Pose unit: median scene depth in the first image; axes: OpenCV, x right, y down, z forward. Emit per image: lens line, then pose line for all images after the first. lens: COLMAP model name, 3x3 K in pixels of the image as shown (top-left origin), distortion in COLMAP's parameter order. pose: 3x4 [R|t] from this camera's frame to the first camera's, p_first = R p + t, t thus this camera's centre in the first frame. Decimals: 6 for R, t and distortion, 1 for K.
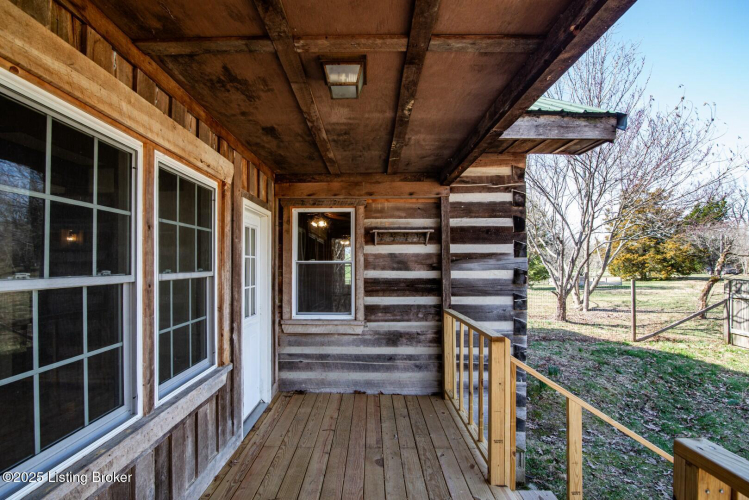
lens RADIAL K [[350.4, 0, 370.2], [0, 350.4, 263.2], [0, 0, 1]] dist [-0.020869, 0.000612]
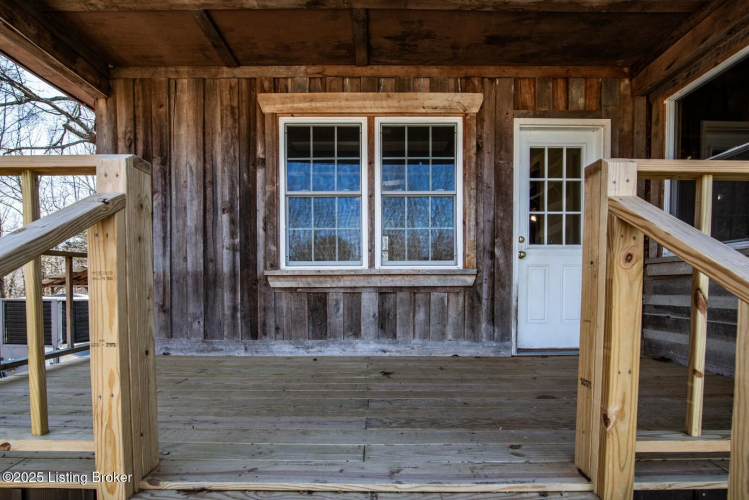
lens RADIAL K [[350.4, 0, 371.4], [0, 350.4, 292.0], [0, 0, 1]] dist [-0.020869, 0.000612]
pose [[0.015106, 0.012014, -0.999814, 0.764089], [0.011727, 0.999857, 0.012192, 0.353737], [0.999817, -0.011909, 0.014963, 0.662476]]
